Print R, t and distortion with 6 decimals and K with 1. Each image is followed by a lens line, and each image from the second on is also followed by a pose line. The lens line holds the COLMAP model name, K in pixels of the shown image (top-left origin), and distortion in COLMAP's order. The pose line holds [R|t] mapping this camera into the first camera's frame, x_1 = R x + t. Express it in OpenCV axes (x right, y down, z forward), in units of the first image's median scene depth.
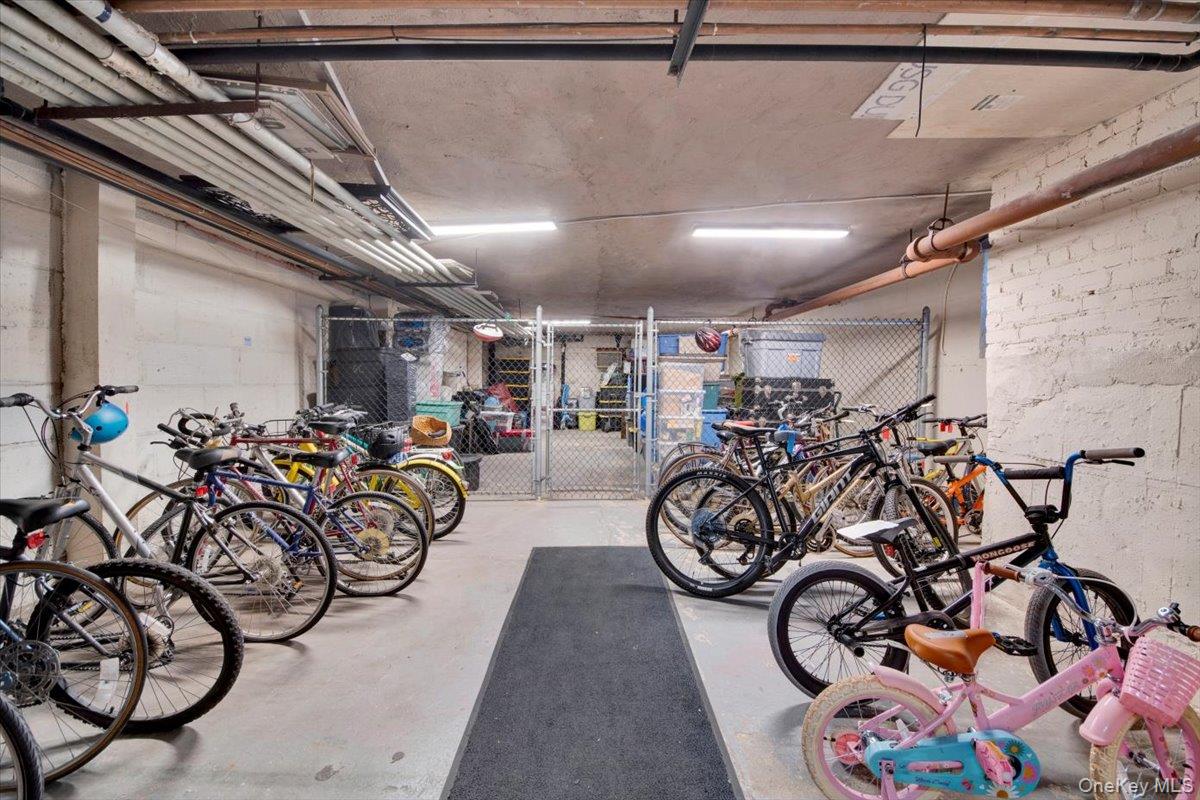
lens RADIAL K [[437.4, 0, 596.6], [0, 437.4, 392.1], [0, 0, 1]] dist [0.001188, -0.011460]
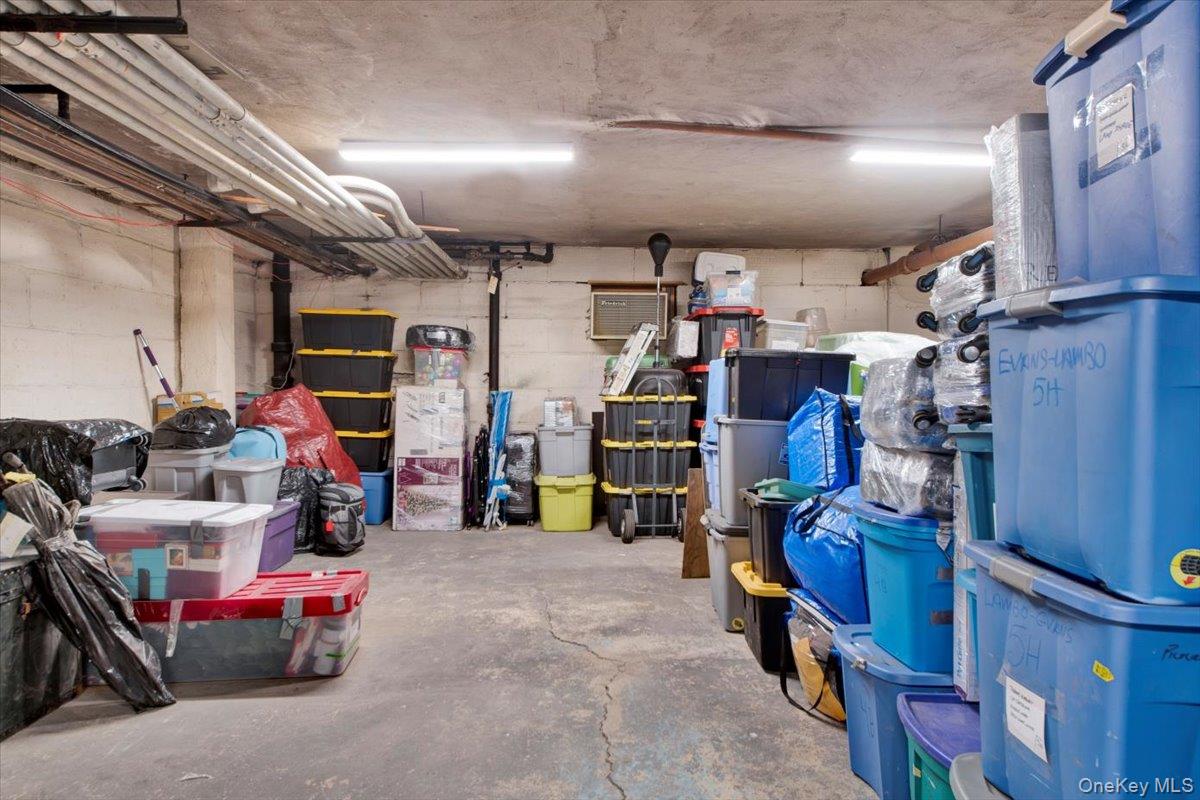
lens RADIAL K [[437.4, 0, 596.6], [0, 437.4, 392.1], [0, 0, 1]] dist [0.001188, -0.011460]
pose [[0.999896, -0.000888, -0.014425, 0.006806], [0.001196, 0.999772, 0.021342, -0.023366], [0.014403, -0.021357, 0.999668, 0.670562]]
